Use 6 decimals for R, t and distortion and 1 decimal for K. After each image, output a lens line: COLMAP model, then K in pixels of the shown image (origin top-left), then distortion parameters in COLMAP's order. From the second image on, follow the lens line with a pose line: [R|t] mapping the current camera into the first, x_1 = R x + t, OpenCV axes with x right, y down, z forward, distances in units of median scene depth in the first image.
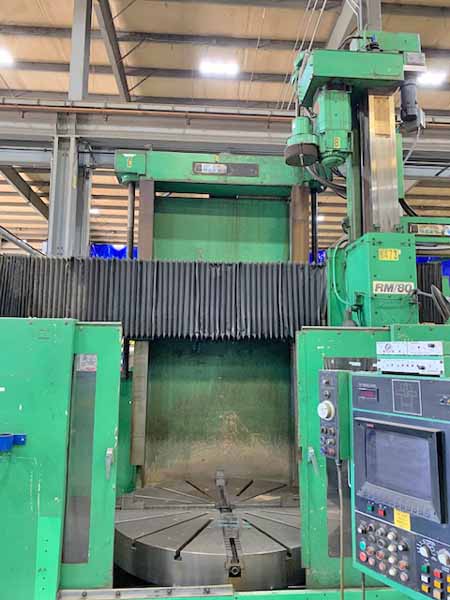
lens RADIAL K [[460.5, 0, 224.9], [0, 460.5, 297.7], [0, 0, 1]] dist [0.000462, -0.009861]
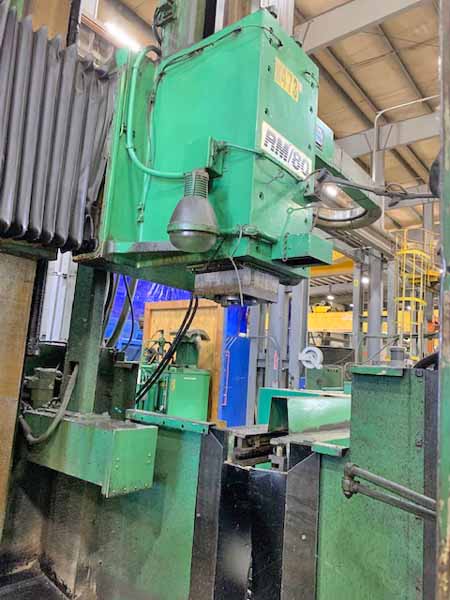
lens RADIAL K [[460.5, 0, 226.0], [0, 460.5, 303.5], [0, 0, 1]] dist [0.000462, -0.009861]
pose [[0.676759, 0.140791, 0.722617, 0.012762], [-0.153314, 0.986976, -0.048713, 0.123203], [-0.720064, -0.077820, 0.689530, 0.568380]]
